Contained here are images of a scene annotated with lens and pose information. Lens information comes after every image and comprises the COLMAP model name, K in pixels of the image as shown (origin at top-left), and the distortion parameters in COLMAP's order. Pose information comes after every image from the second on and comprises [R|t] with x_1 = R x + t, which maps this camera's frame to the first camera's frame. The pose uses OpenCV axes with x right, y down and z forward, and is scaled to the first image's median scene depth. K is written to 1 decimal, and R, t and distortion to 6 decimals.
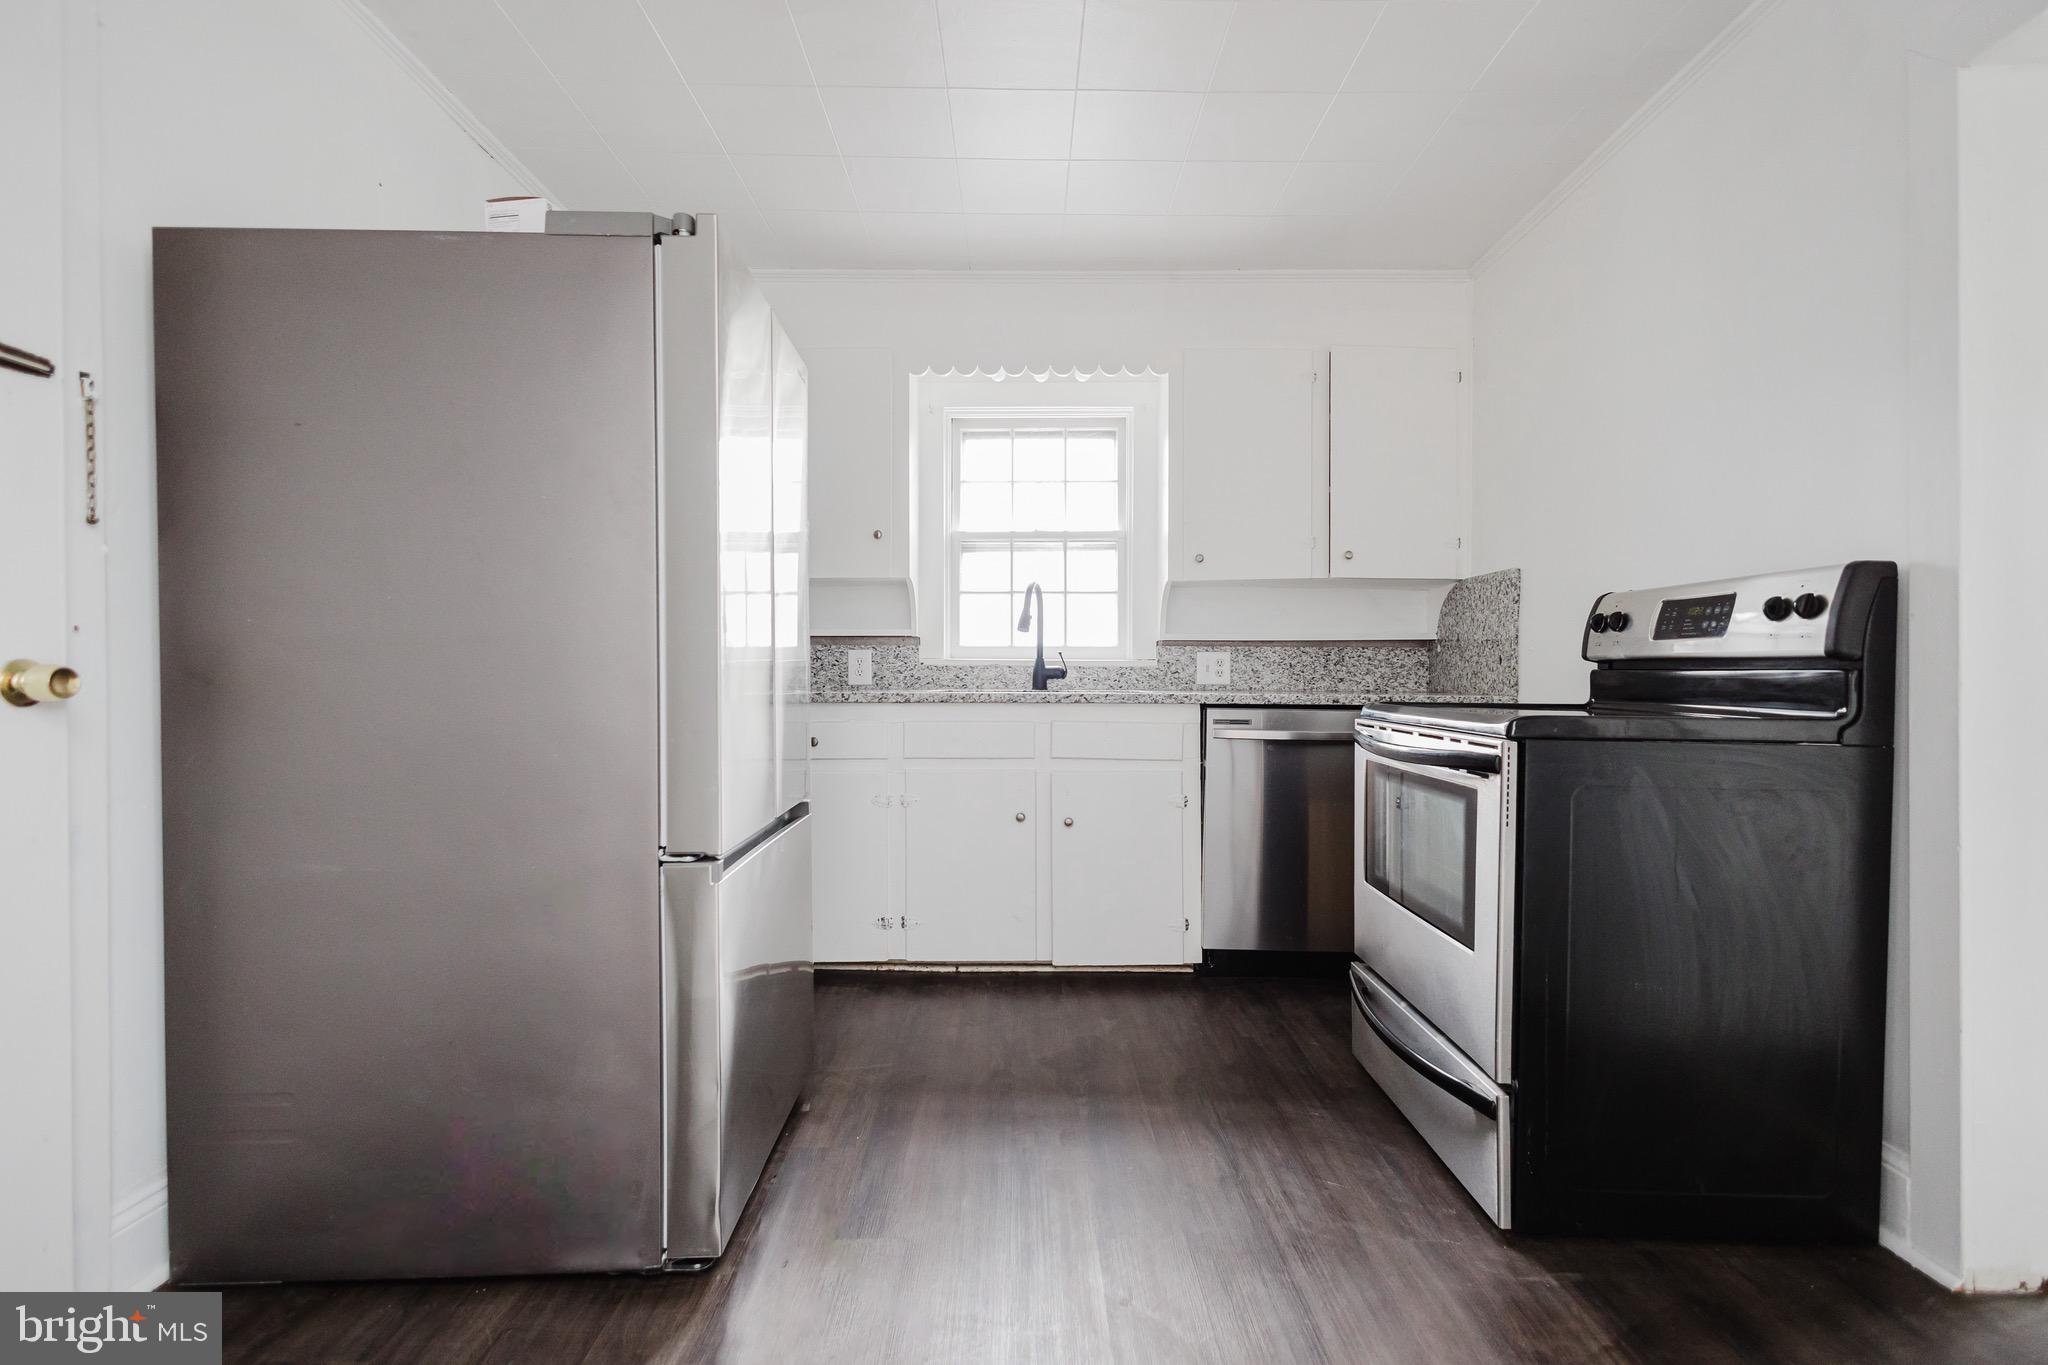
lens RADIAL K [[967.3, 0, 1028.2], [0, 967.3, 683.3], [0, 0, 1]] dist [0.021020, -0.000230]
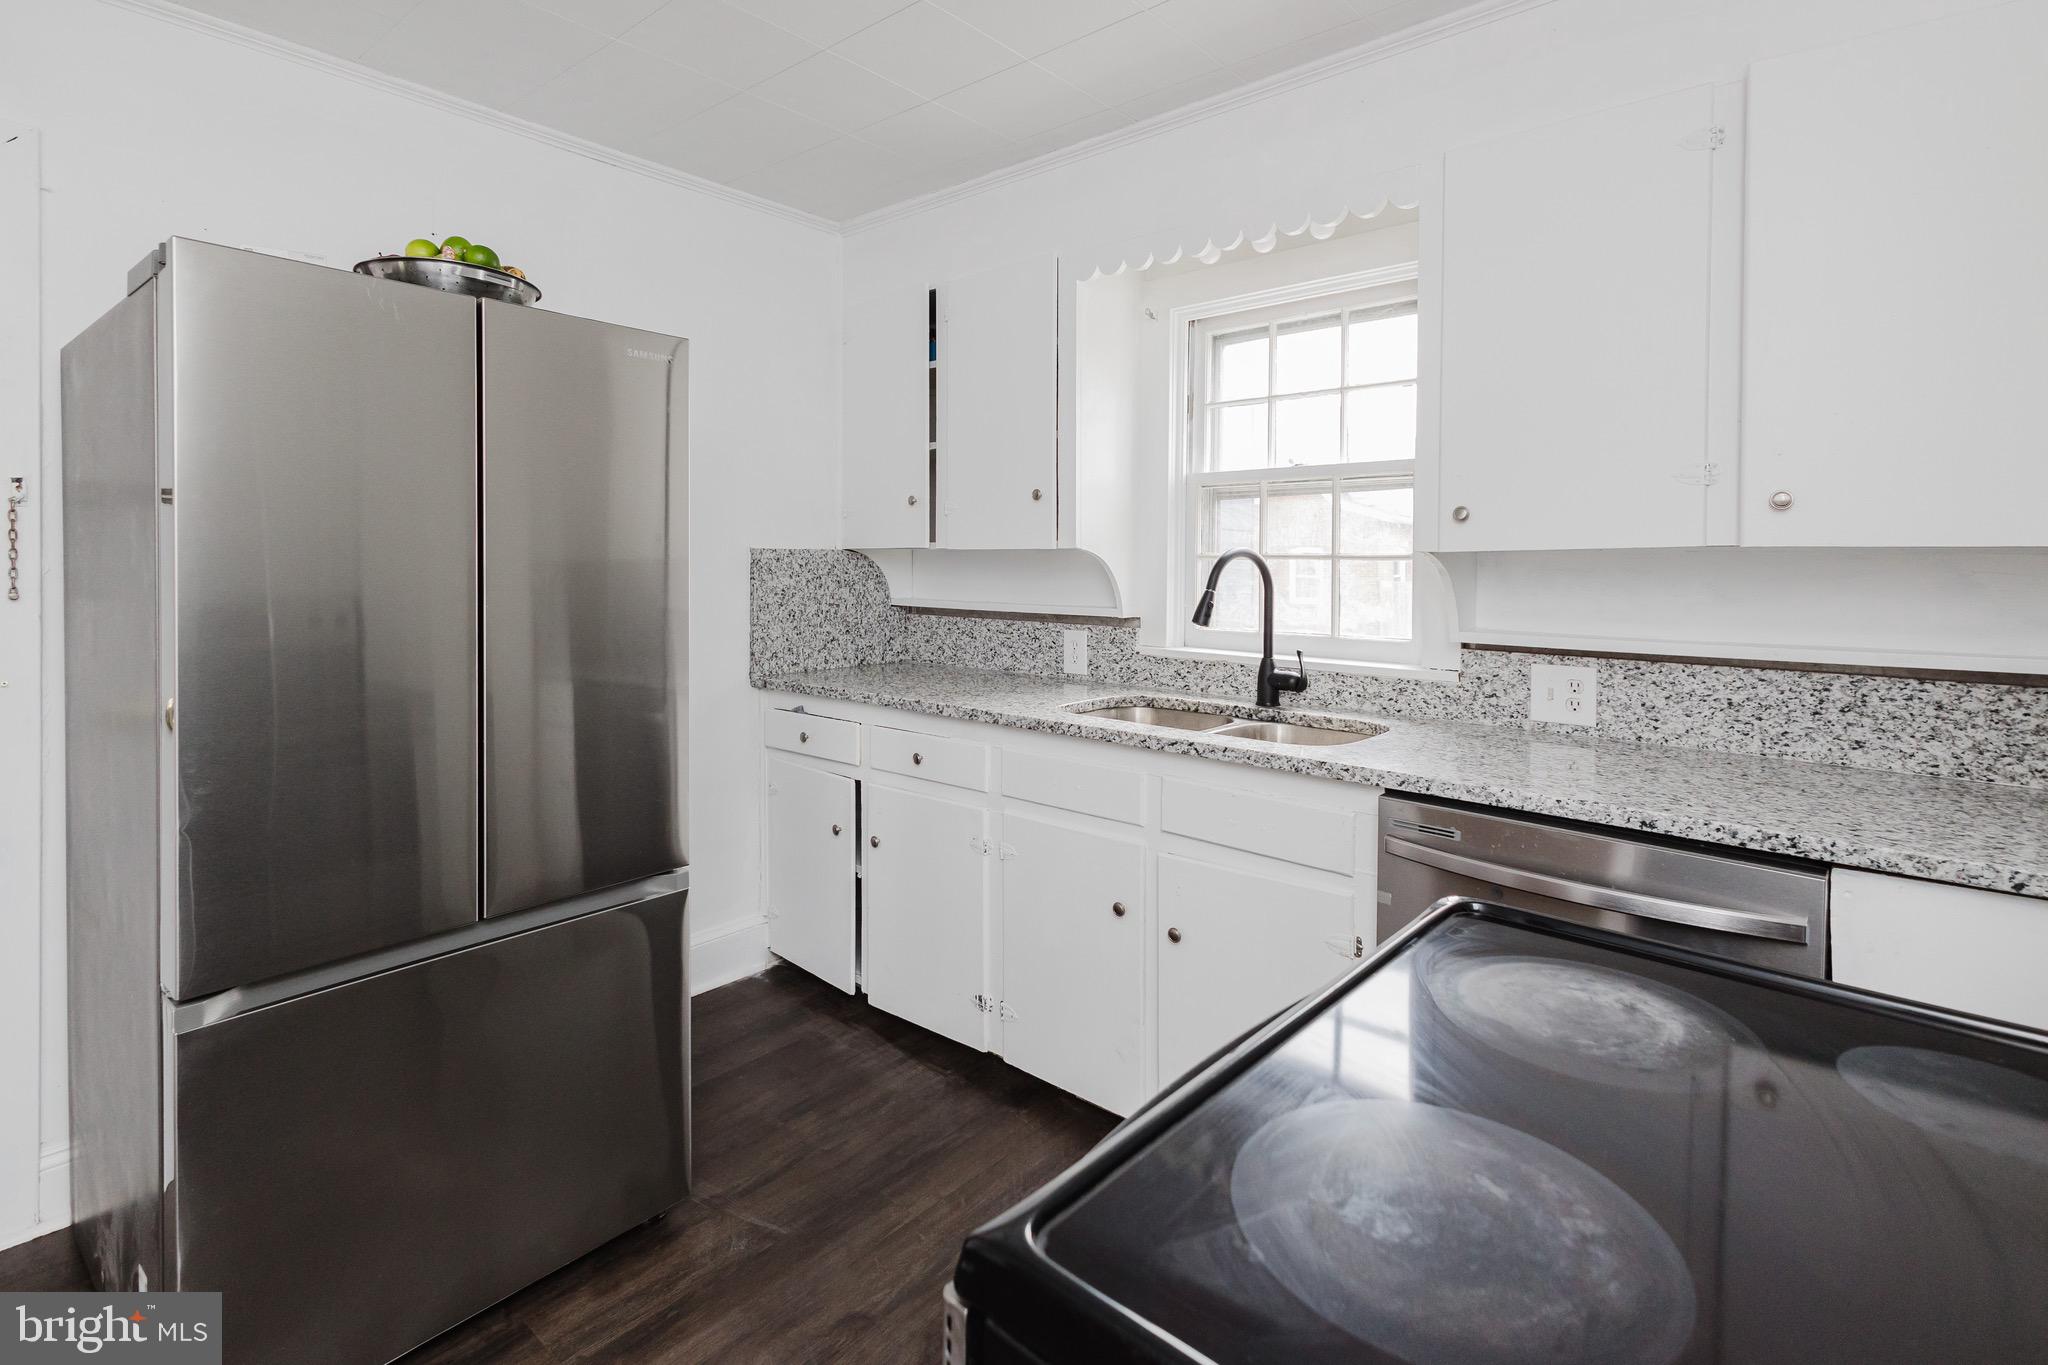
lens RADIAL K [[985.8, 0, 1026.6], [0, 985.8, 567.2], [0, 0, 1]] dist [0.001365, 0.000469]
pose [[0.748460, 0.007426, -0.663138, 0.337727], [-0.010398, 0.999946, -0.000538, -0.086377], [0.663098, 0.007298, 0.748497, 0.362545]]
